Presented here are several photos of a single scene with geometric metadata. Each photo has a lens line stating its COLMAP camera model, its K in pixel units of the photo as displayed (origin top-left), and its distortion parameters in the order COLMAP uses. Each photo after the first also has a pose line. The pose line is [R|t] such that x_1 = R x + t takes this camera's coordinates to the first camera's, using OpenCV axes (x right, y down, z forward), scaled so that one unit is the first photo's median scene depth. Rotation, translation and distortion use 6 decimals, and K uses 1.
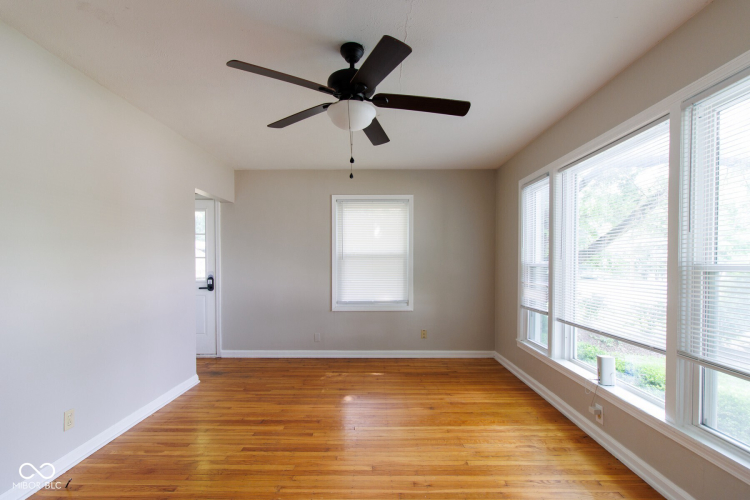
lens RADIAL K [[353.7, 0, 374.1], [0, 353.7, 246.7], [0, 0, 1]] dist [0.000623, 0.000482]
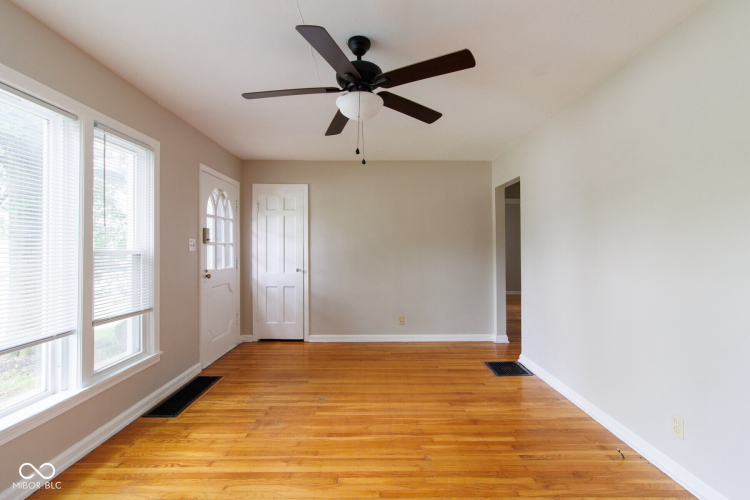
lens RADIAL K [[353.7, 0, 374.1], [0, 353.7, 246.7], [0, 0, 1]] dist [0.000623, 0.000482]
pose [[-0.999825, 0.000946, -0.018686, -0.083693], [0.001801, 0.998948, -0.045825, 0.078038], [0.018623, -0.045850, -0.998775, 1.980429]]
